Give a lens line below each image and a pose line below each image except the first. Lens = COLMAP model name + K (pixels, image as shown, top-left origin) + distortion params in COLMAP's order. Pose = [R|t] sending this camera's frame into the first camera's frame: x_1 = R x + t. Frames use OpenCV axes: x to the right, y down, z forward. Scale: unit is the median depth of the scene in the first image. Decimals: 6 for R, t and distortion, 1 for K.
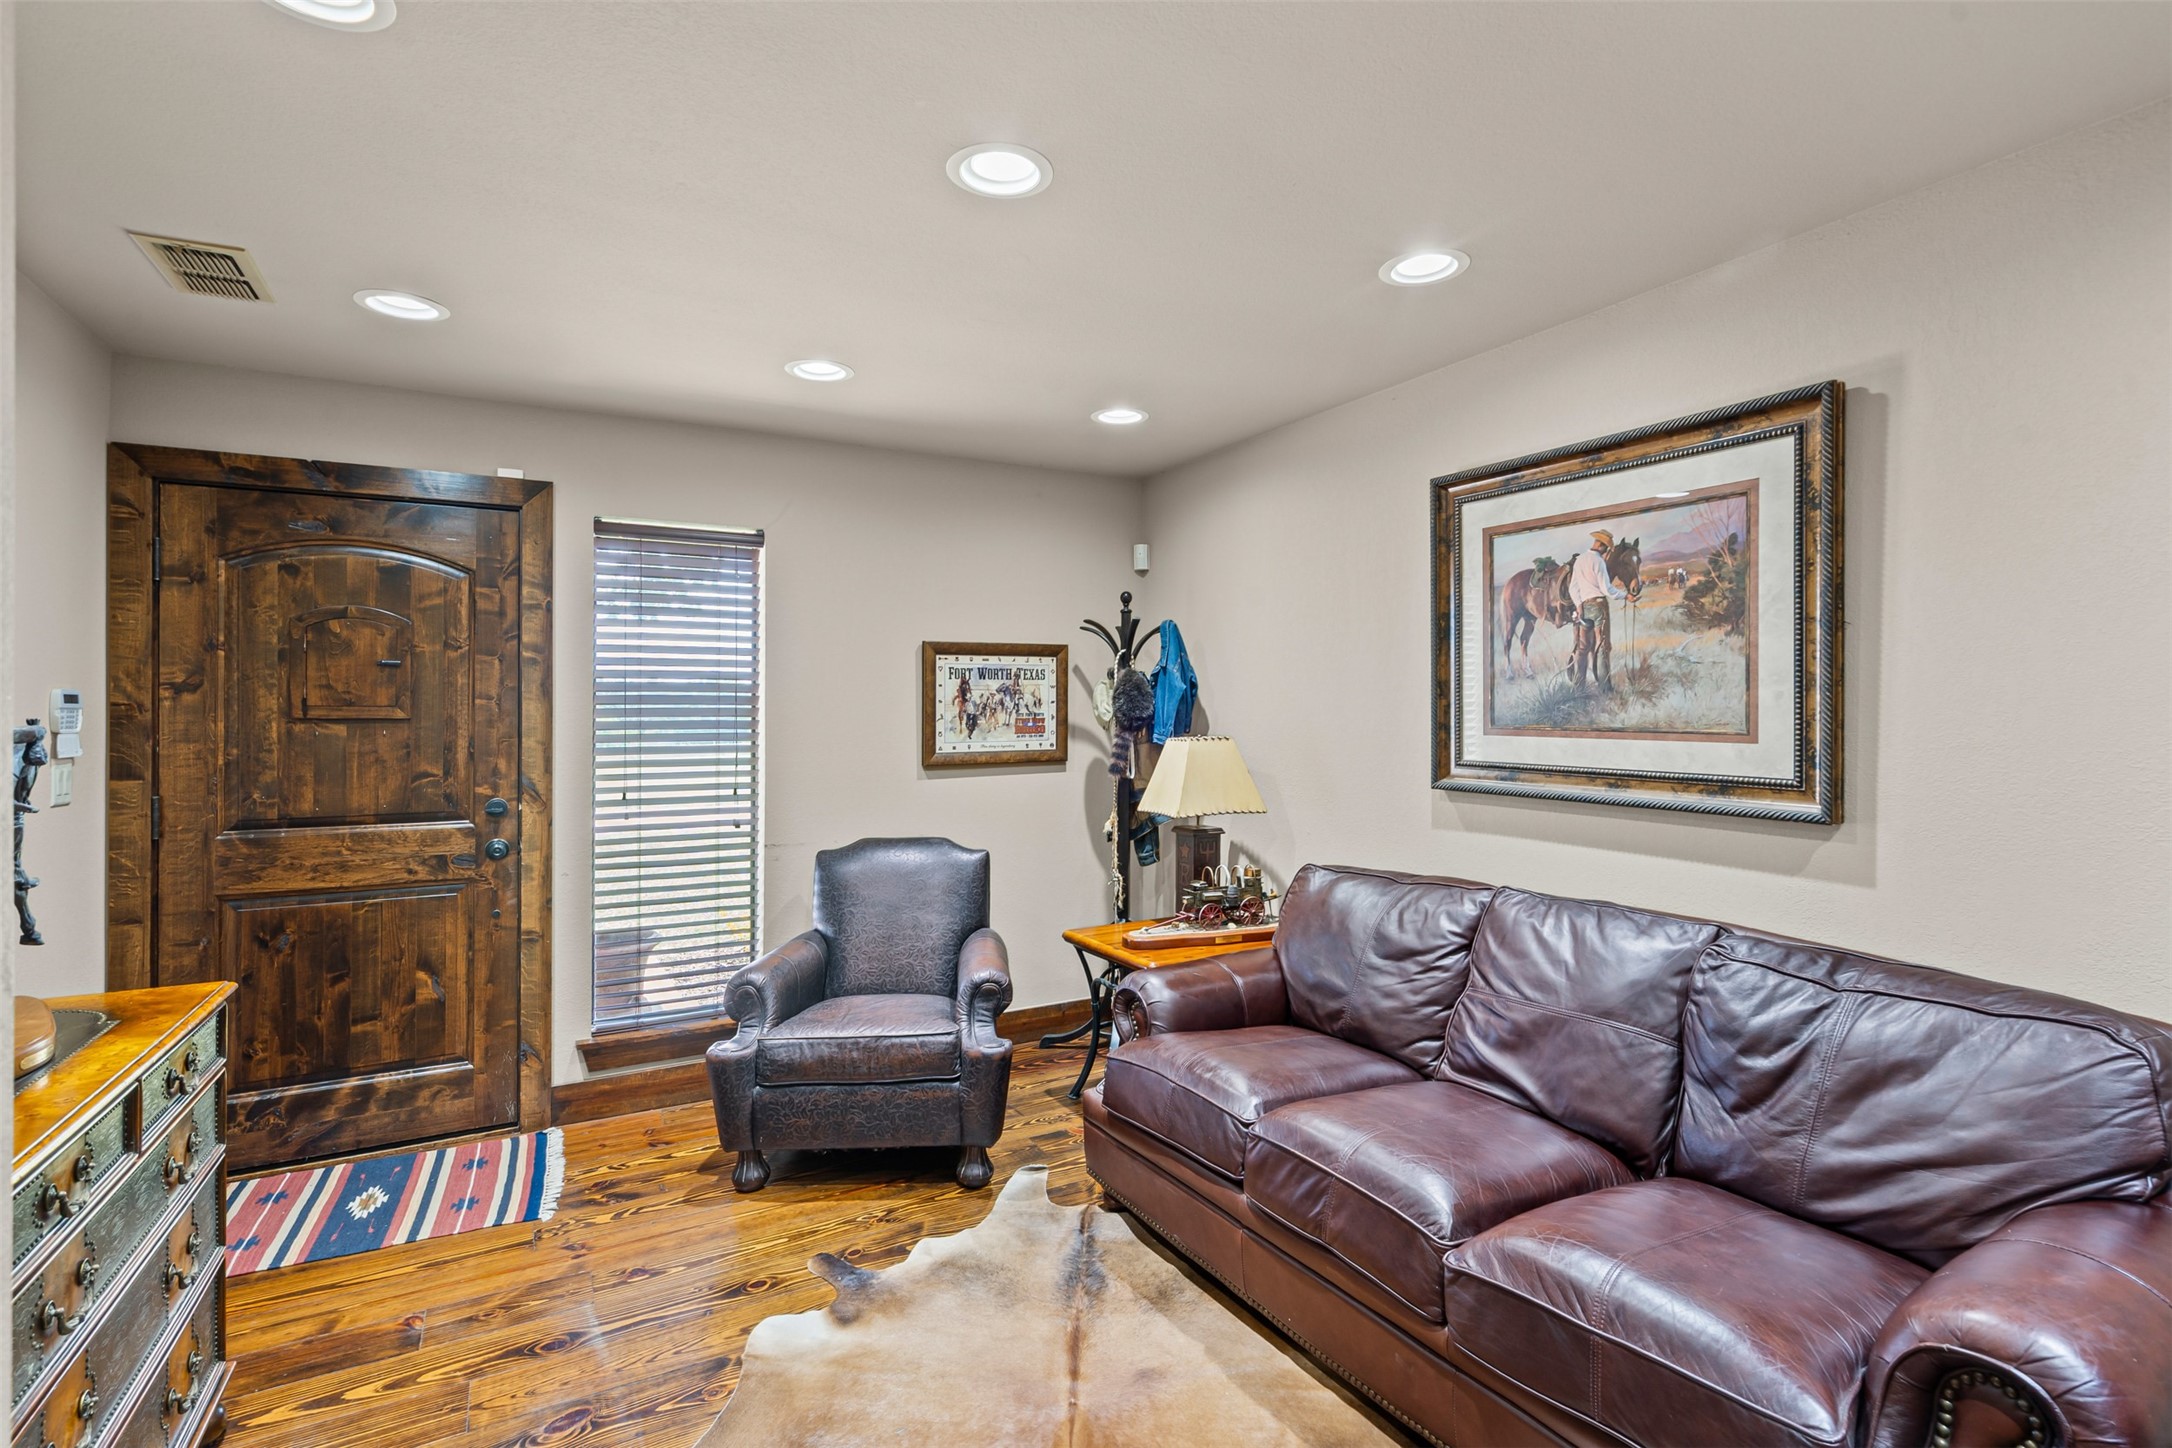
lens RADIAL K [[1008.5, 0, 1091.8], [0, 1008.5, 707.4], [0, 0, 1]] dist [-0.000561, -0.000024]
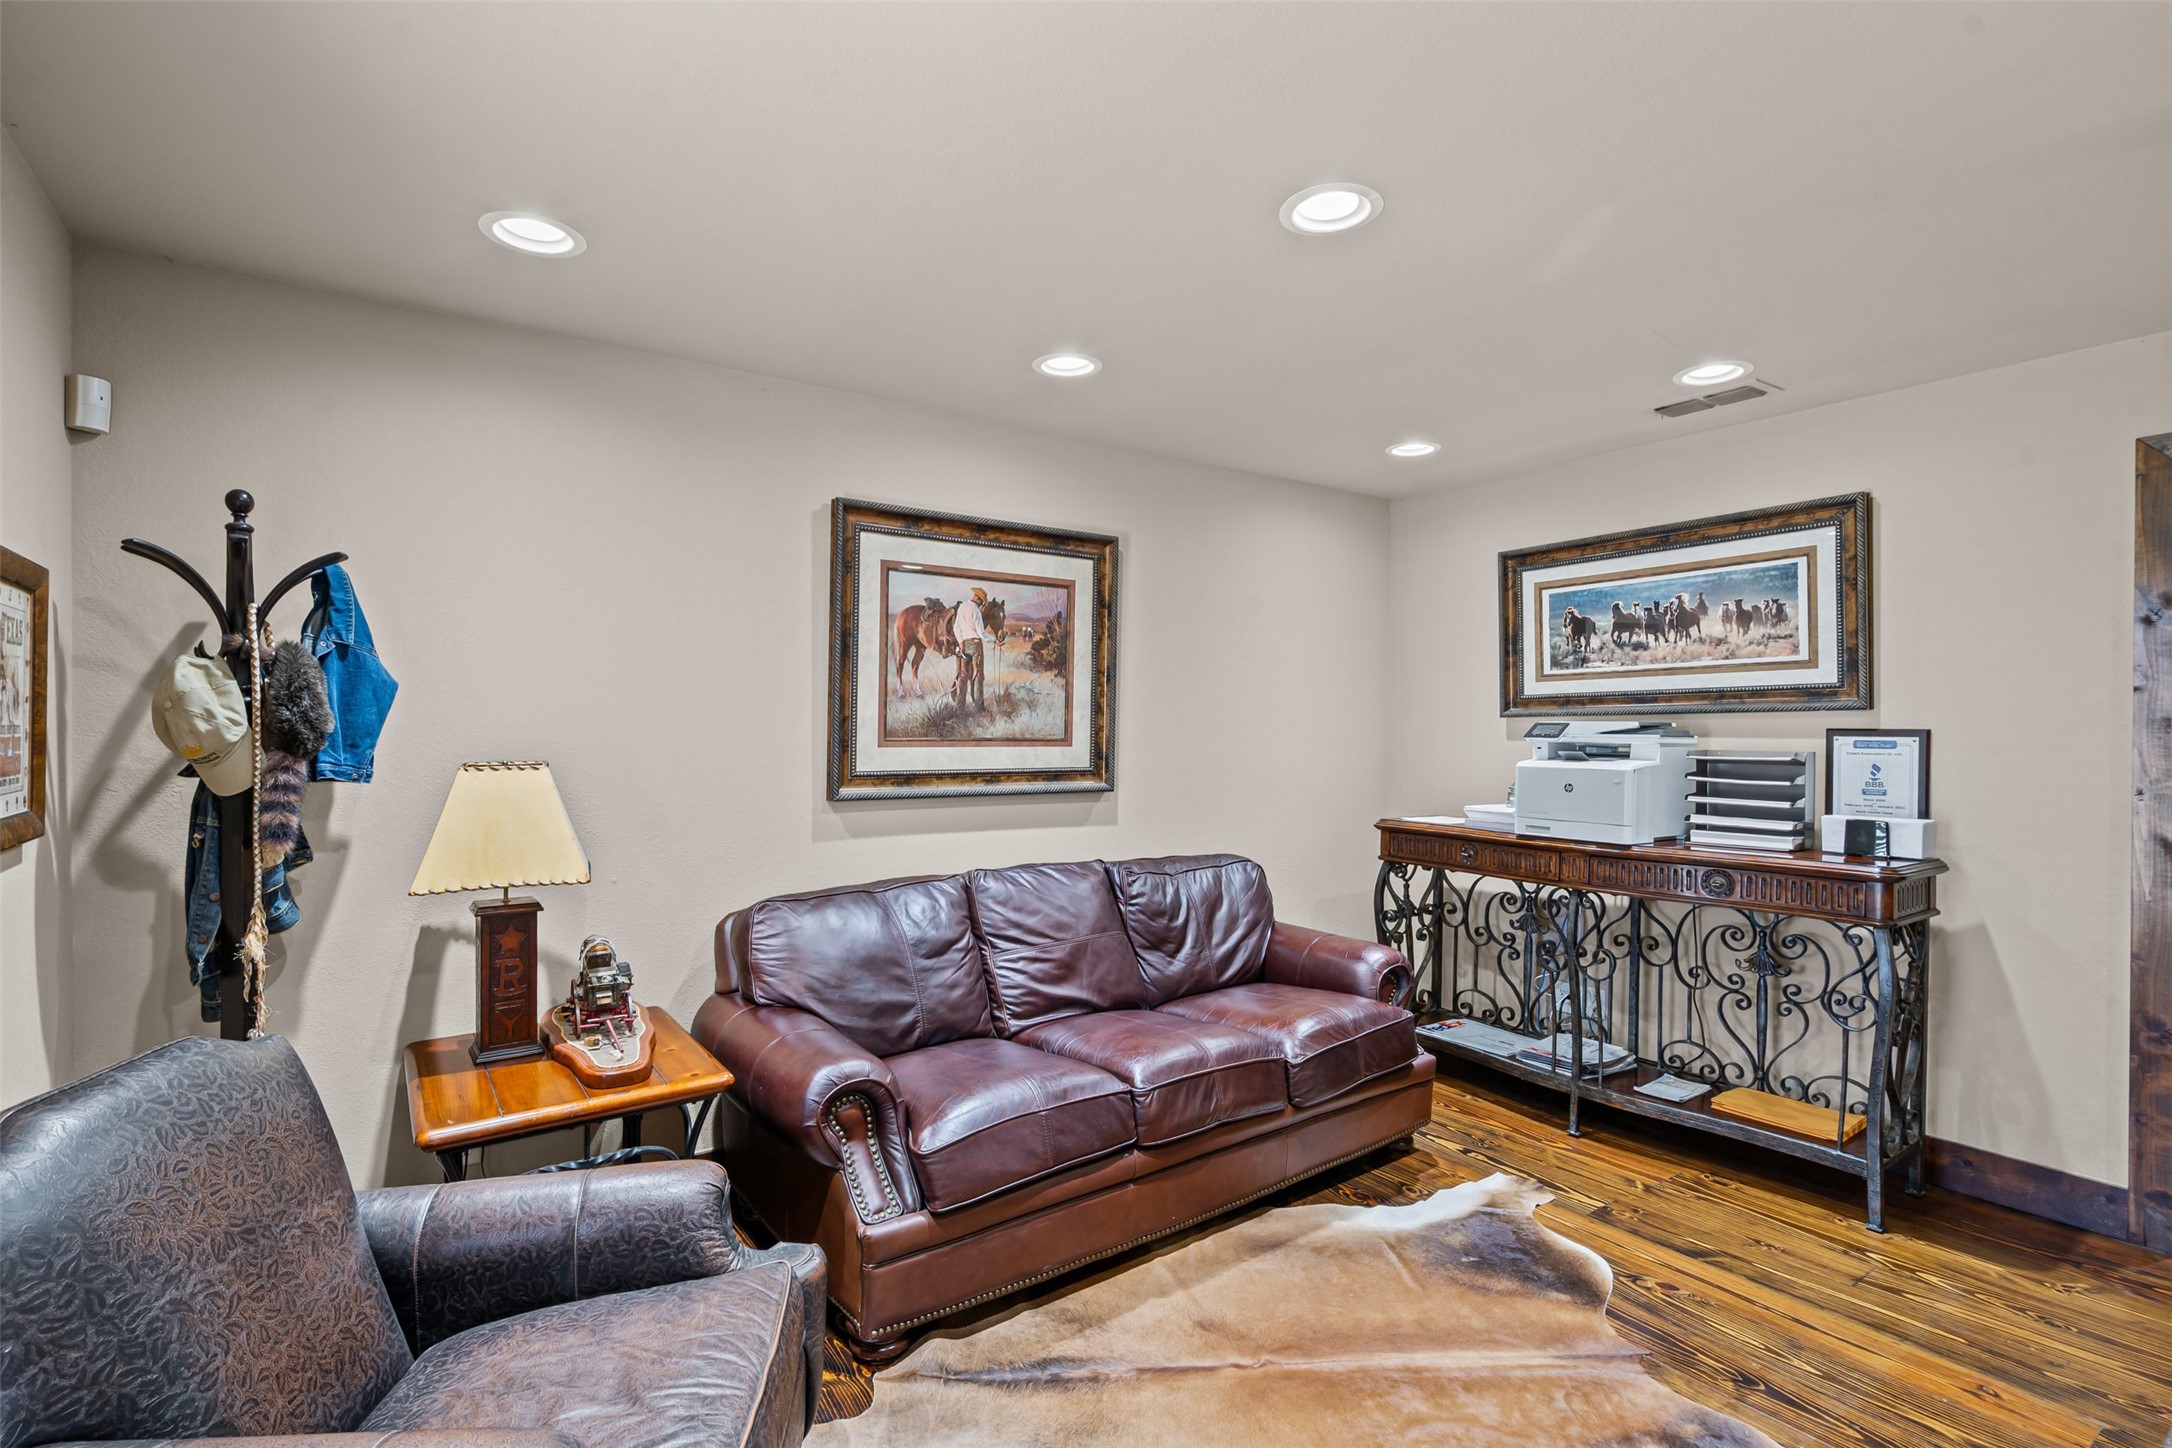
lens RADIAL K [[1008.5, 0, 1089.9], [0, 1008.5, 738.1], [0, 0, 1]] dist [-0.000561, -0.000024]
pose [[-0.090492, -0.004625, 0.995886, -0.815097], [-0.000855, 0.999989, 0.004567, 0.013681], [-0.995897, -0.000438, -0.090495, 0.974054]]
